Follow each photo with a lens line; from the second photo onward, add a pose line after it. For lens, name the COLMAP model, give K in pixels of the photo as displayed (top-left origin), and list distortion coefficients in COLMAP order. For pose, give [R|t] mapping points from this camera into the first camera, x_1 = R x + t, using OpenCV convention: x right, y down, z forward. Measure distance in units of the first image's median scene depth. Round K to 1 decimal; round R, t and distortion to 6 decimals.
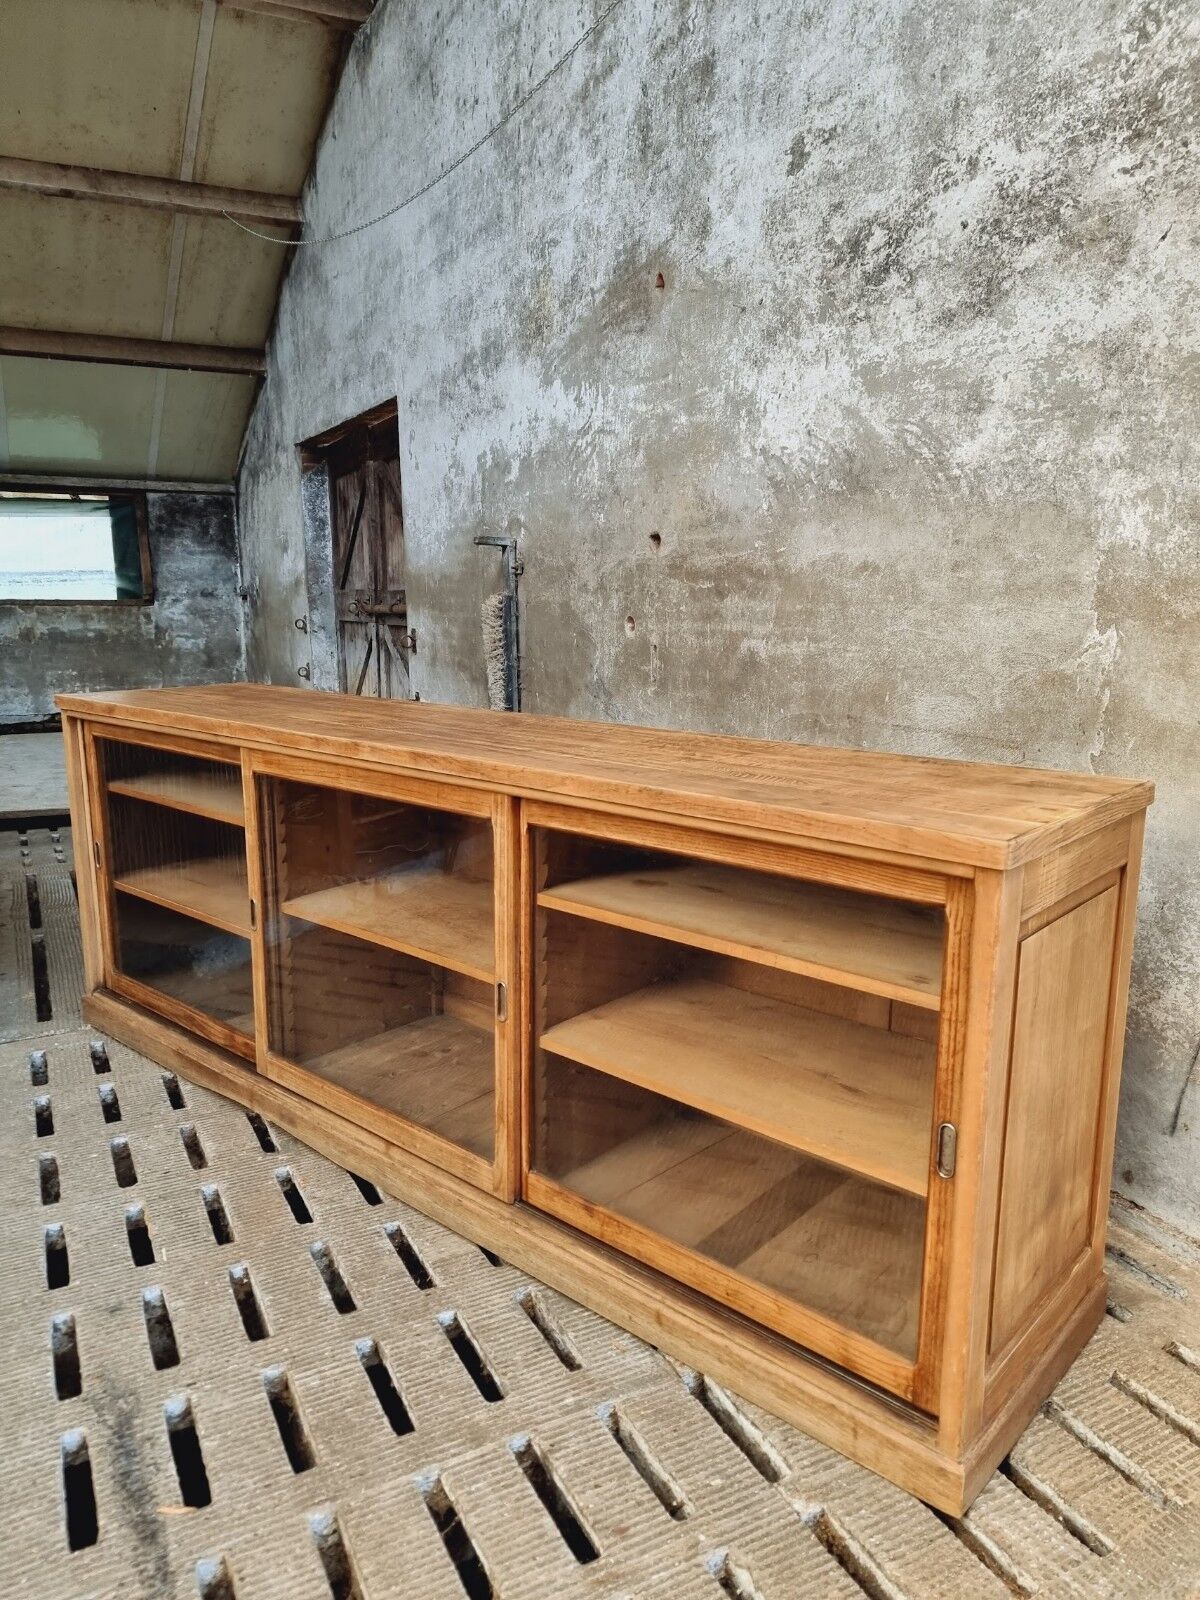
lens RADIAL K [[1116.0, 0, 592.0], [0, 1116.0, 809.8], [0, 0, 1]] dist [0.077167, -0.070522]
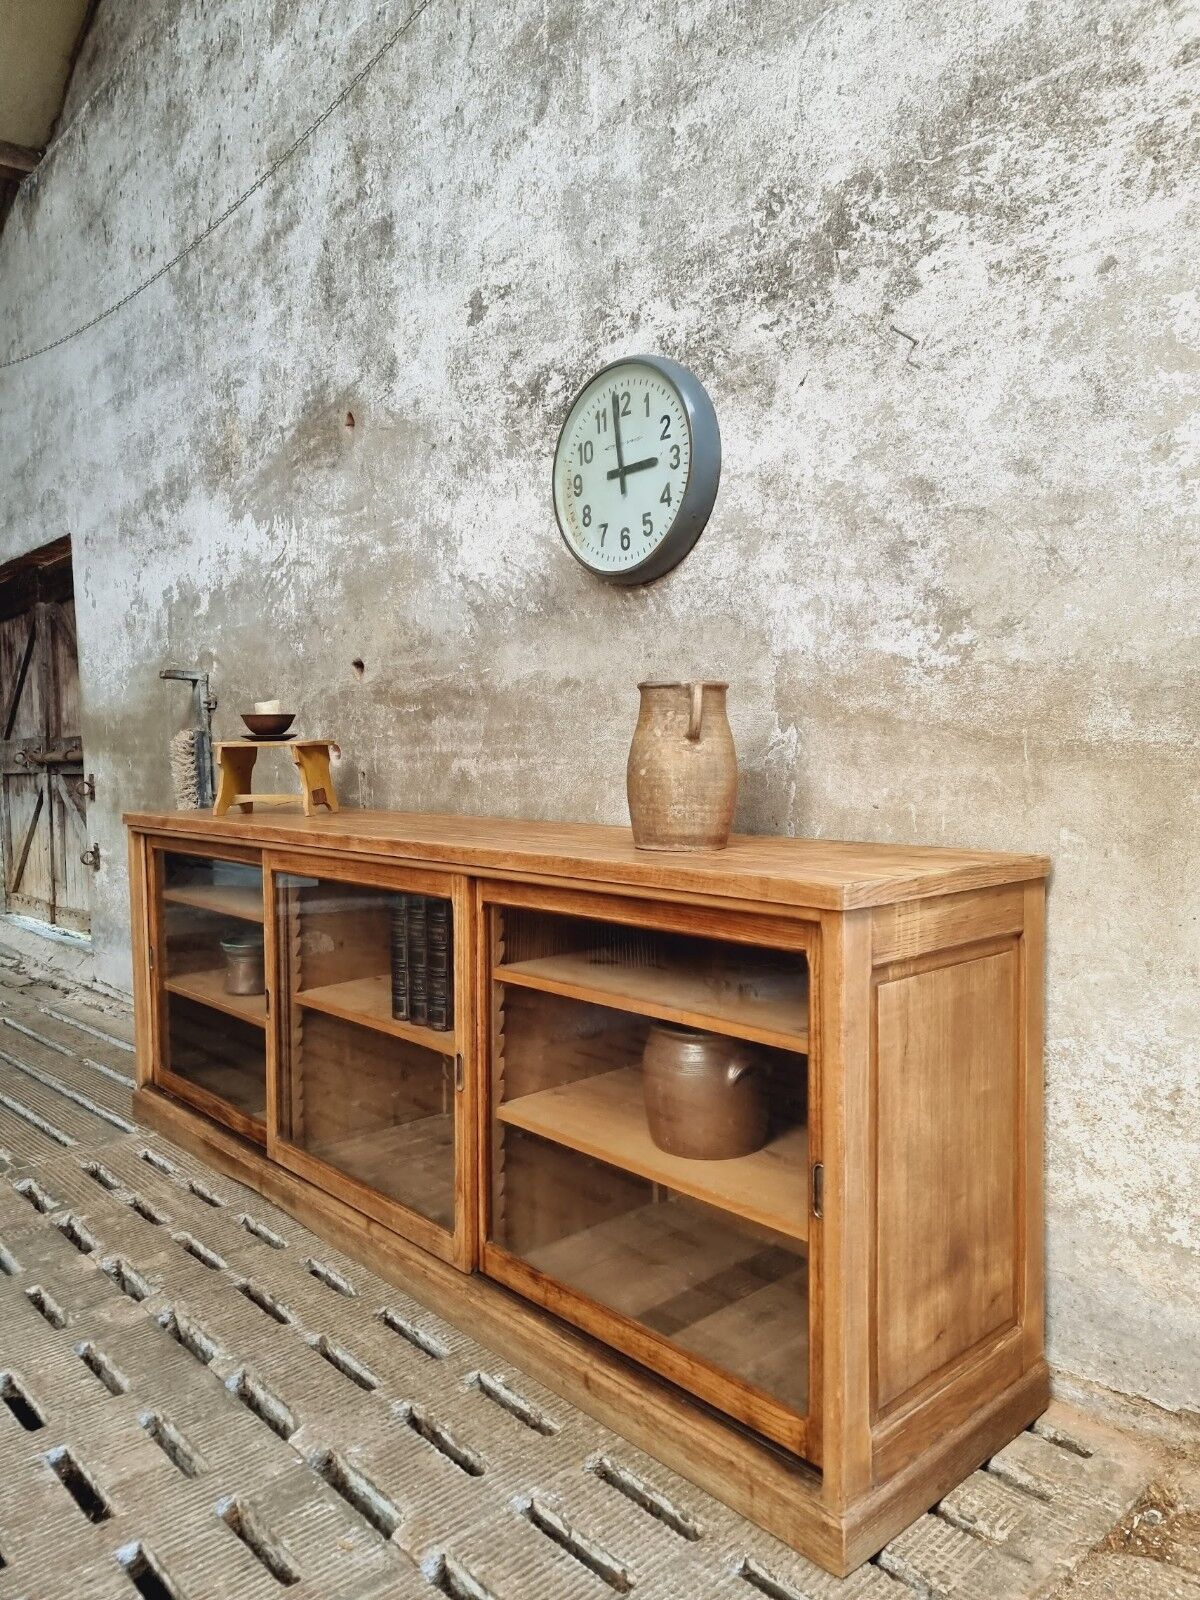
lens RADIAL K [[1109.0, 0, 602.4], [0, 1109.0, 808.0], [0, 0, 1]] dist [0.078771, -0.070816]
pose [[0.964508, -0.032727, 0.262019, 0.004104], [0.069570, 0.988726, -0.132597, 0.036042], [-0.254726, 0.146119, 0.955910, 0.036020]]
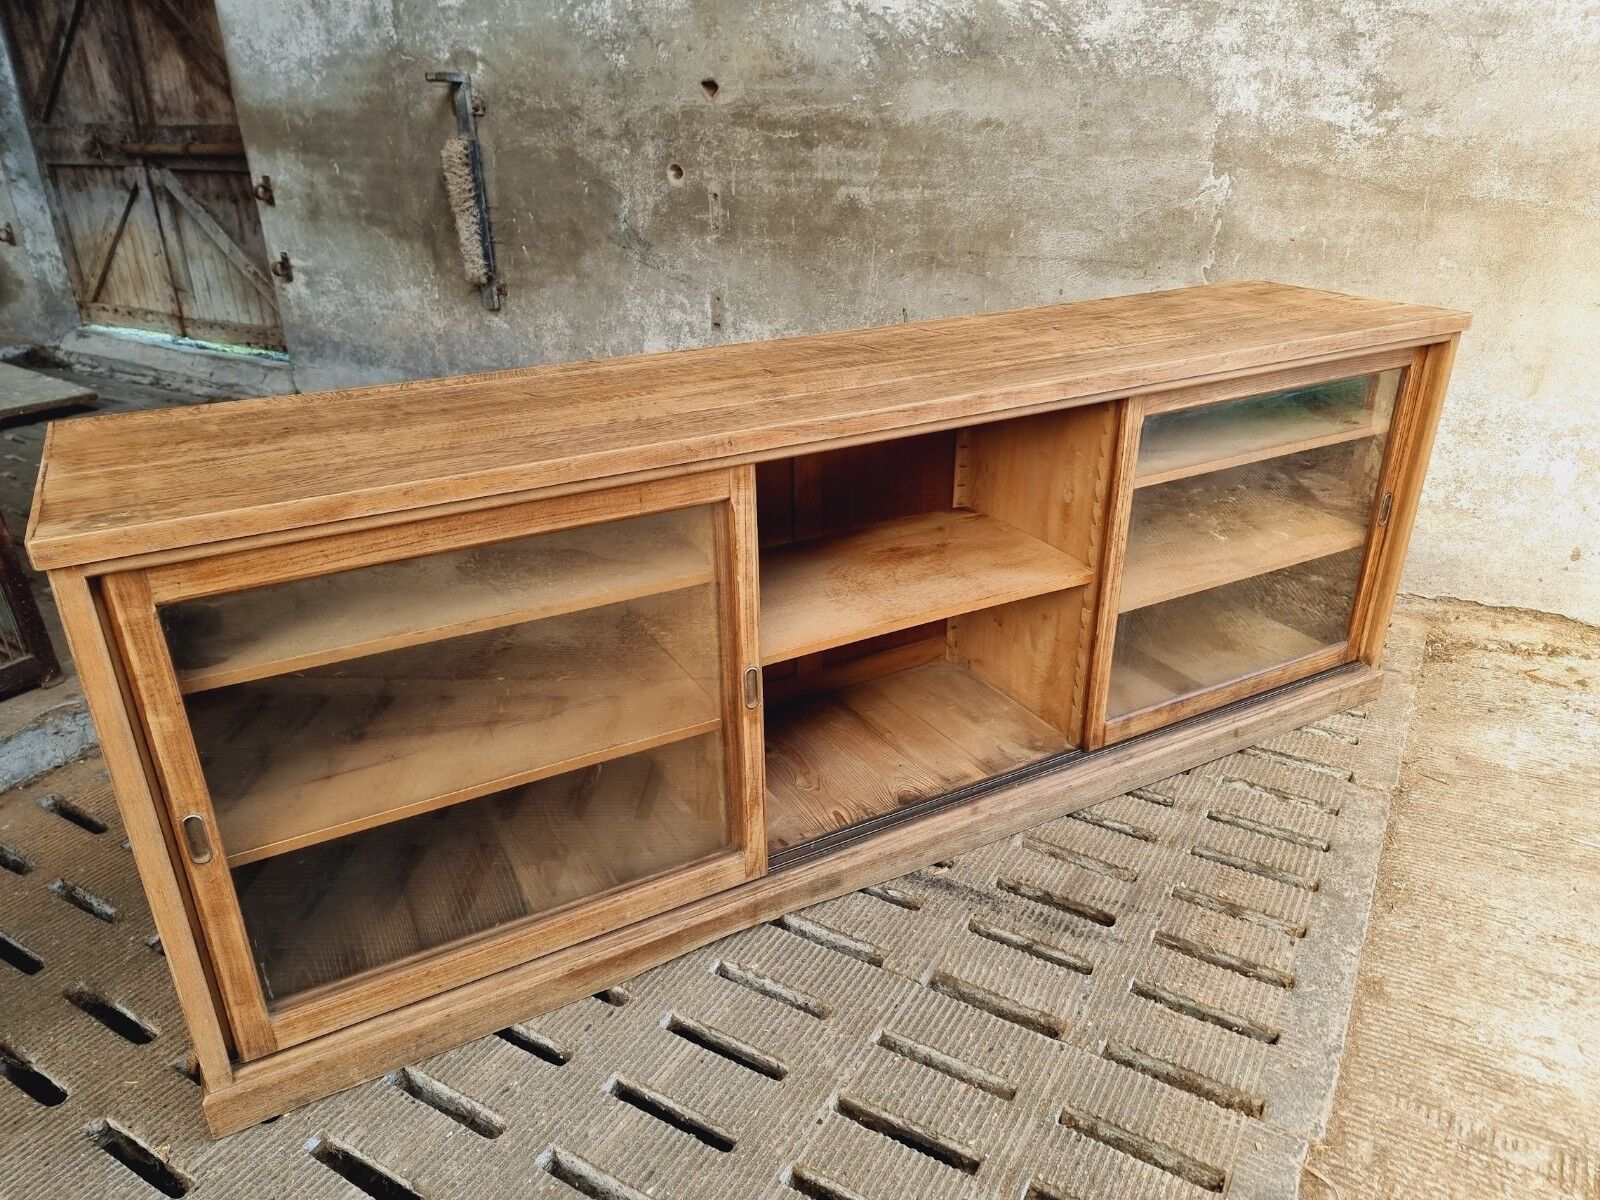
lens RADIAL K [[1116.0, 0, 793.5], [0, 1116.0, 611.5], [0, 0, 1]] dist [0.077167, -0.070522]
pose [[0.851037, -0.231045, 0.471545, -0.660646], [0.111778, 0.957127, 0.267234, -0.060758], [-0.513072, -0.174717, 0.840376, -0.022554]]
